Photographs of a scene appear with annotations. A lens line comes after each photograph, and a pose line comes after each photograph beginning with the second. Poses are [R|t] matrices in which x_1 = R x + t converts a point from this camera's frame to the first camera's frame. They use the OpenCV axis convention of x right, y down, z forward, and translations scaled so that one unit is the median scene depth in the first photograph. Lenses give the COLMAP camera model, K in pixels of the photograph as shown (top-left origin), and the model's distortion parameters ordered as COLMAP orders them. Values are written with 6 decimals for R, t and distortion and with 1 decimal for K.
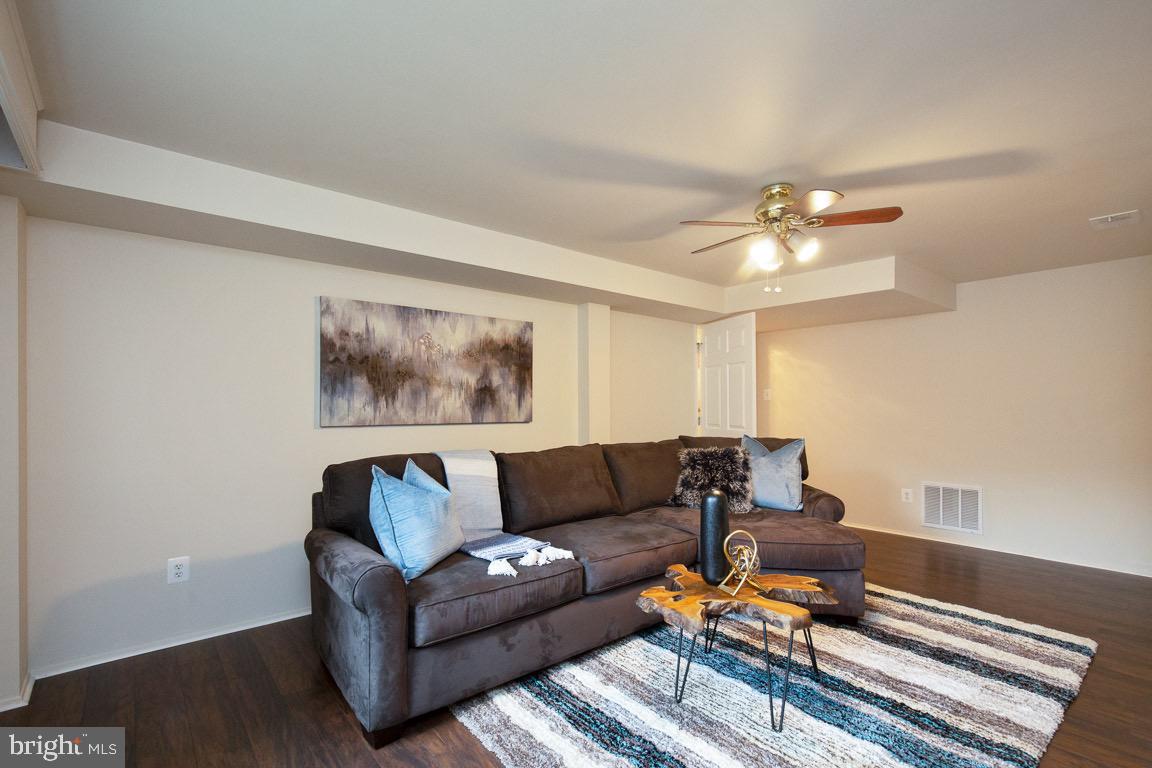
lens RADIAL K [[540.6, 0, 569.0], [0, 540.6, 388.6], [0, 0, 1]] dist [-0.016047, -0.000350]
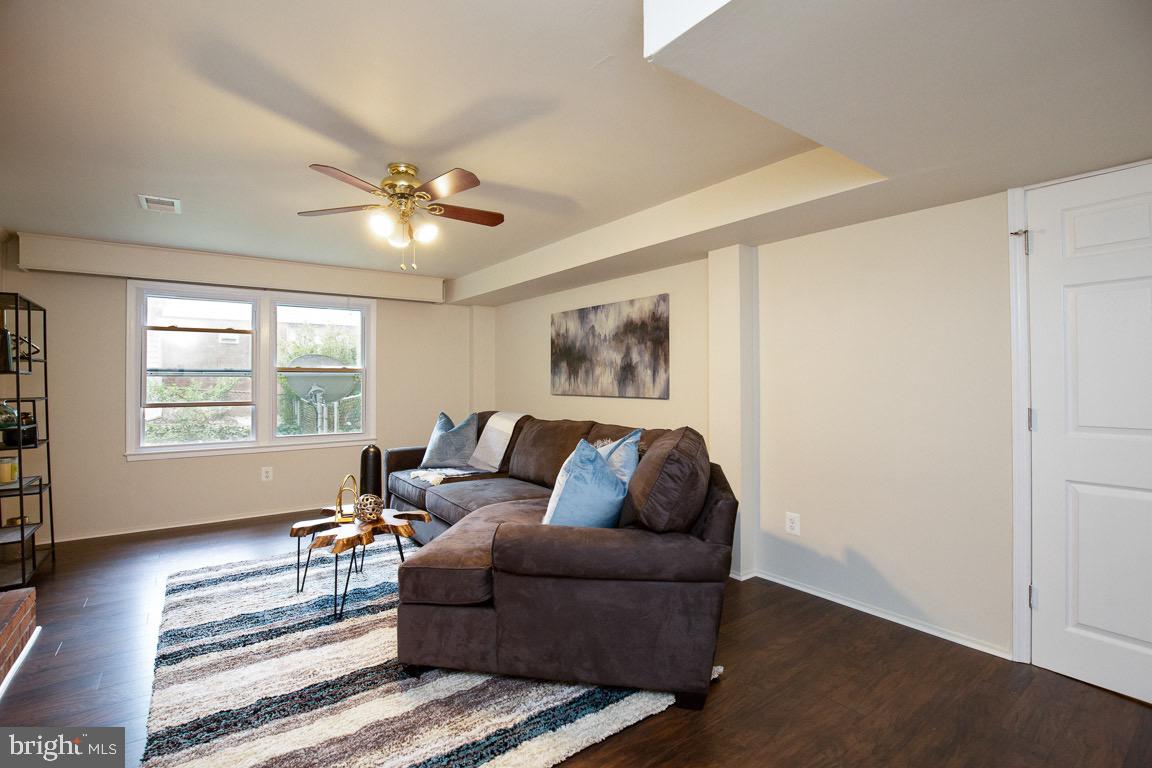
lens RADIAL K [[540.6, 0, 569.0], [0, 540.6, 388.6], [0, 0, 1]] dist [-0.016047, -0.000350]
pose [[-0.073601, -0.008033, -0.997255, 0.978852], [0.004518, 0.999955, -0.008388, 0.056643], [0.997278, -0.005123, -0.073561, 0.993260]]
